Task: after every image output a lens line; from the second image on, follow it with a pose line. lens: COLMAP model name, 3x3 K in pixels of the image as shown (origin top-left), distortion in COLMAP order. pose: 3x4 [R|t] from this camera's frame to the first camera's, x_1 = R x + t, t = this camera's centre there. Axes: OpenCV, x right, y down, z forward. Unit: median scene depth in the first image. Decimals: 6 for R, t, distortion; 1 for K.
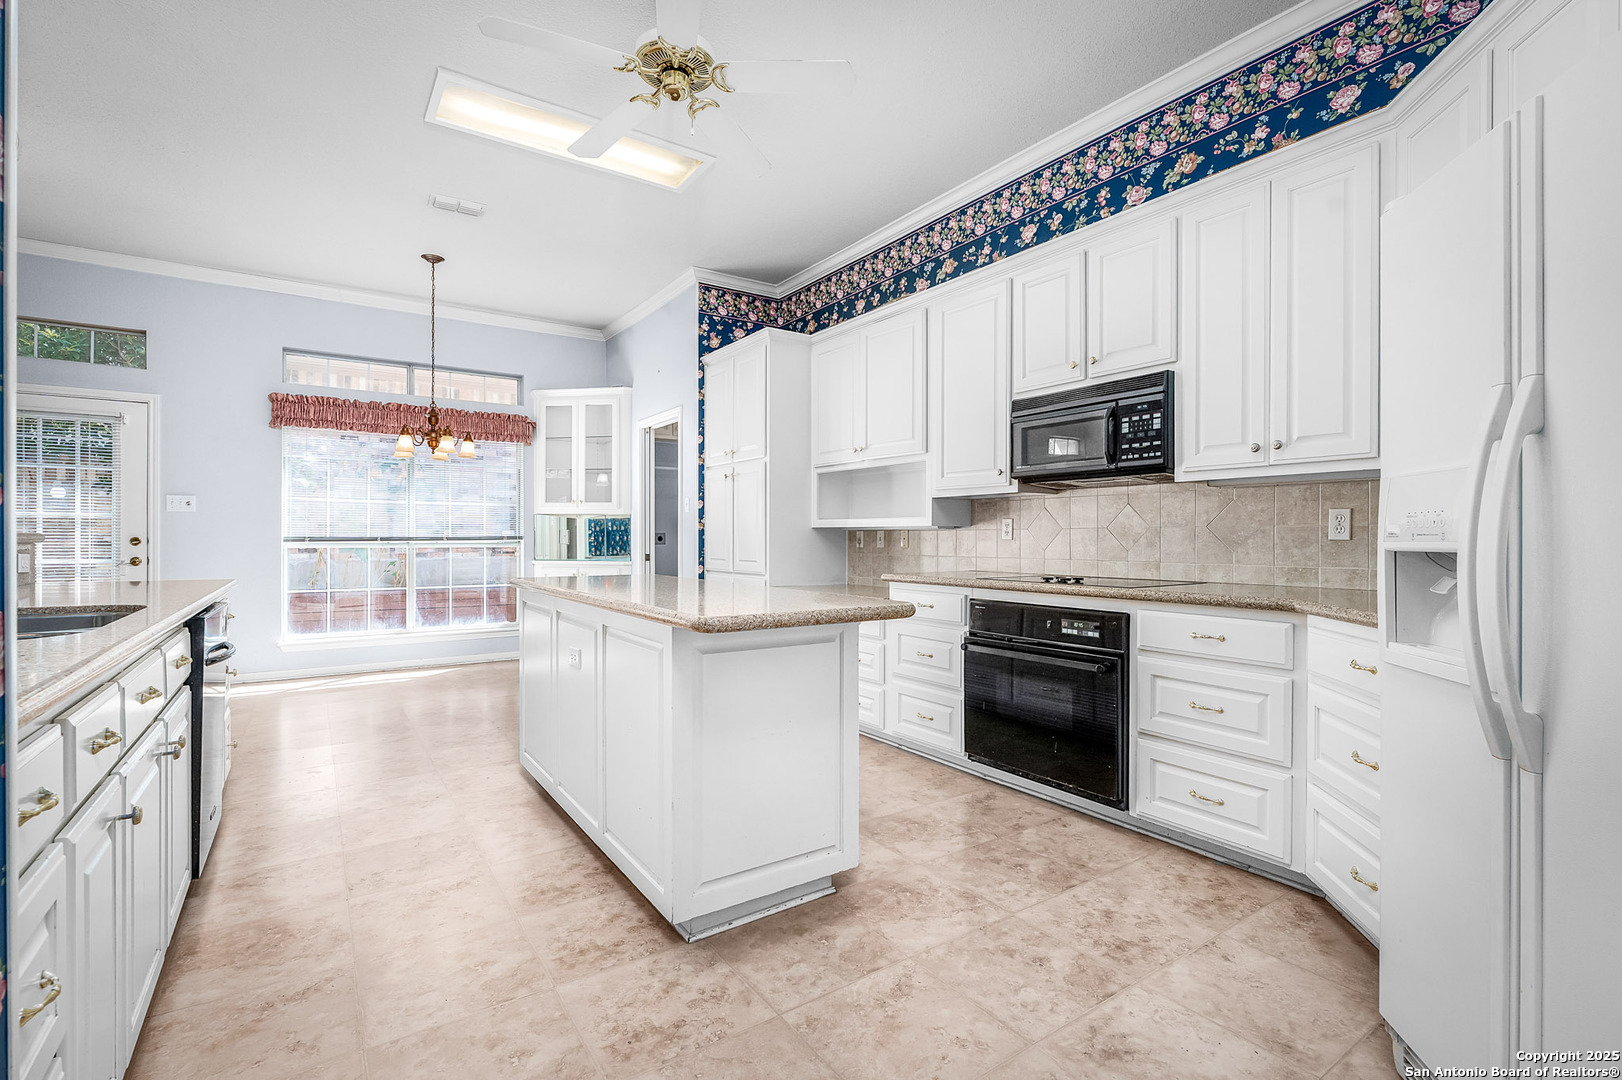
lens RADIAL K [[734.8, 0, 806.2], [0, 734.8, 524.0], [0, 0, 1]] dist [-0.004559, -0.000105]
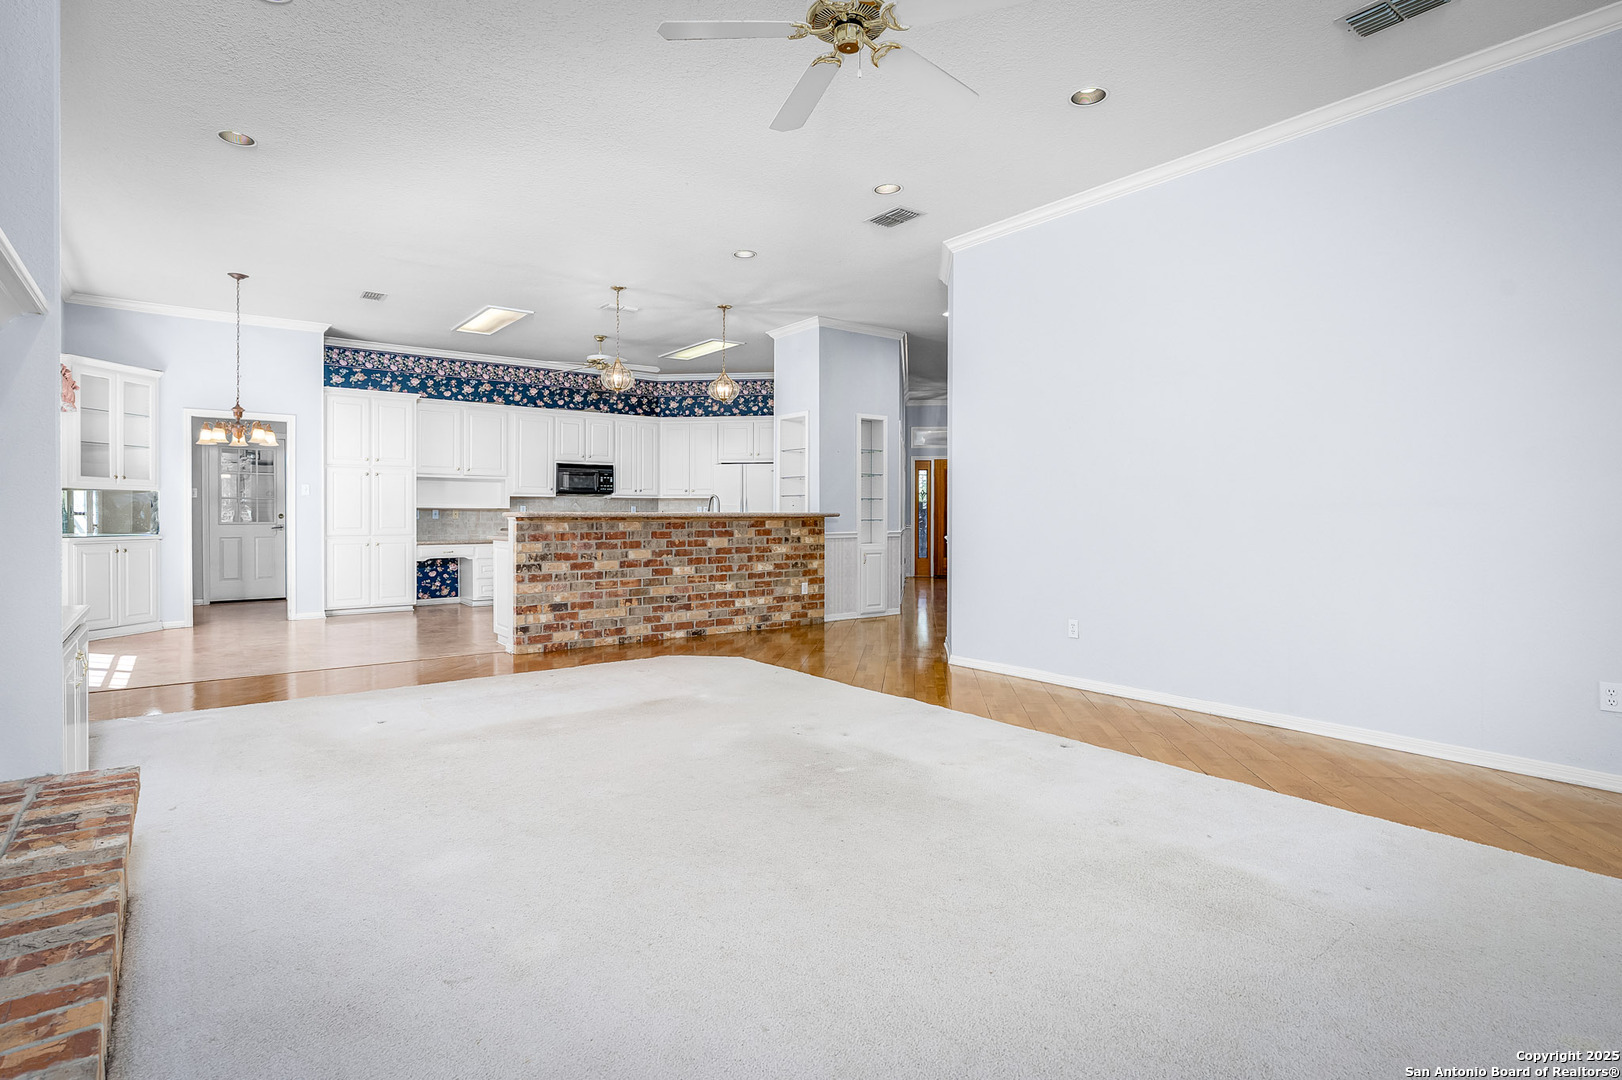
lens RADIAL K [[832.0, 0, 800.9], [0, 832.0, 495.8], [0, 0, 1]] dist [0.000561, 0.000370]
pose [[-0.050362, 0.011009, 0.998670, -2.482776], [-0.023634, 0.999646, -0.012212, -0.026842], [-0.998451, -0.024218, -0.050084, 0.215652]]
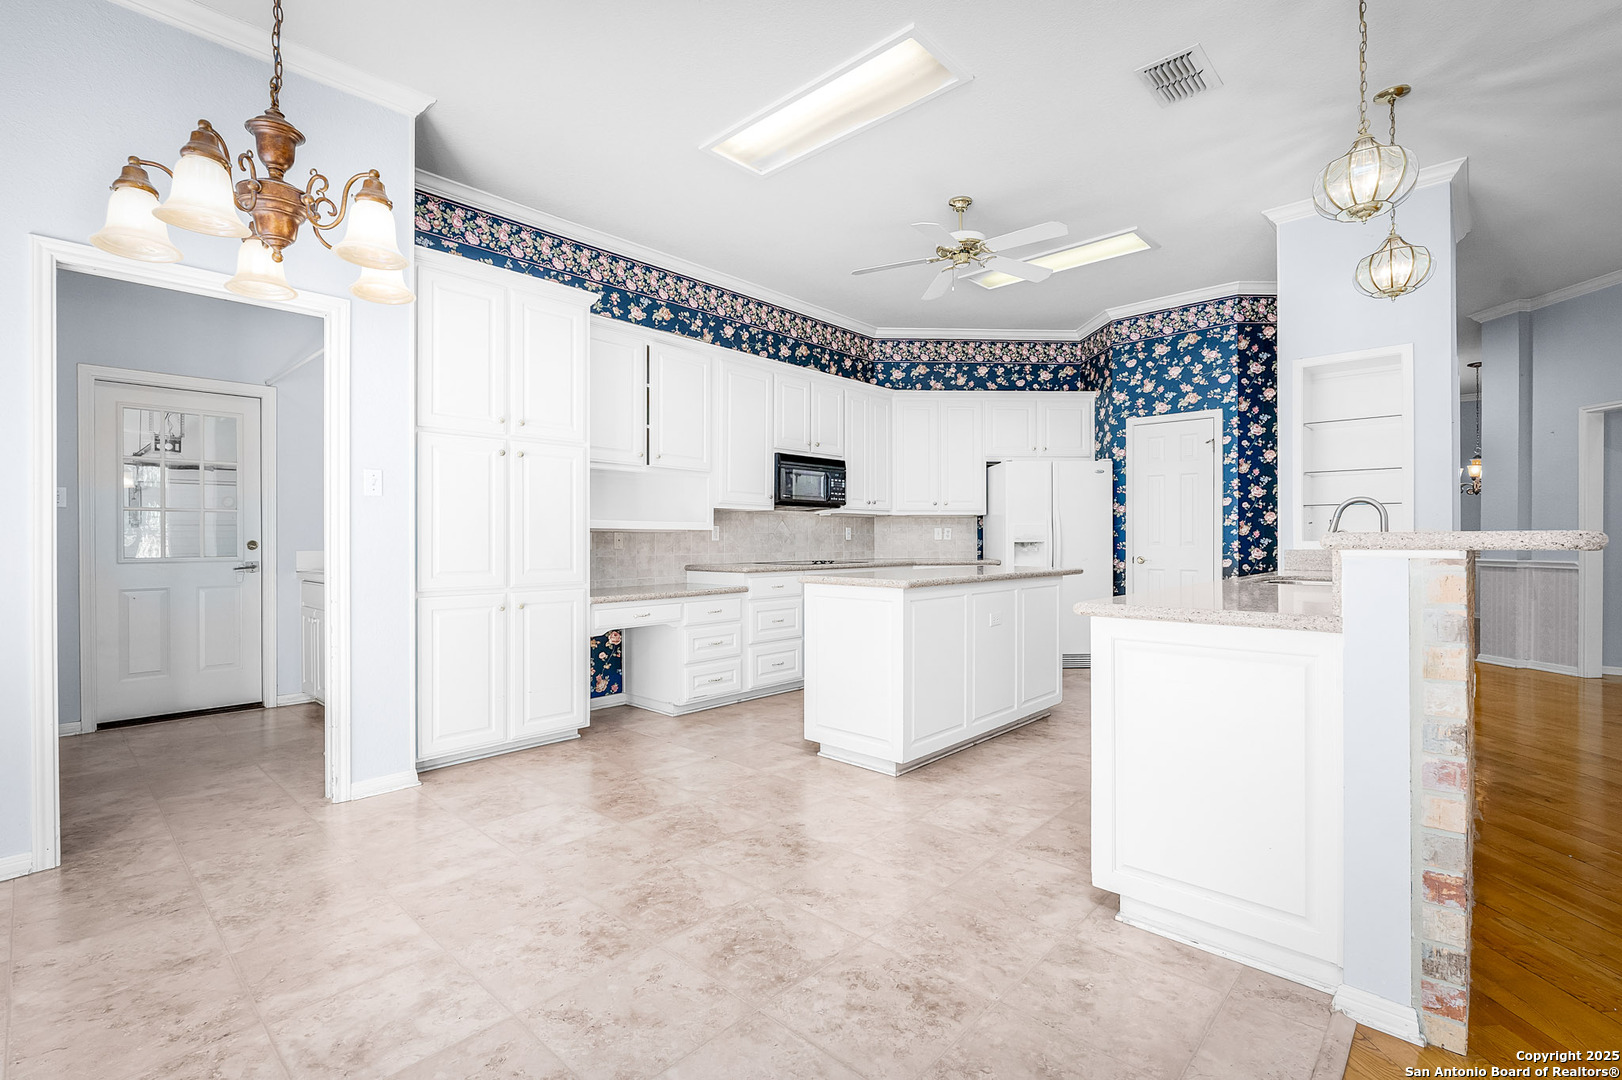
lens RADIAL K [[734.8, 0, 806.2], [0, 734.8, 524.0], [0, 0, 1]] dist [-0.004559, -0.000105]
pose [[-0.225185, 0.012364, 0.974238, -1.118253], [-0.021764, 0.999606, -0.017717, 0.011123], [-0.974073, -0.025193, -0.224827, 1.129478]]
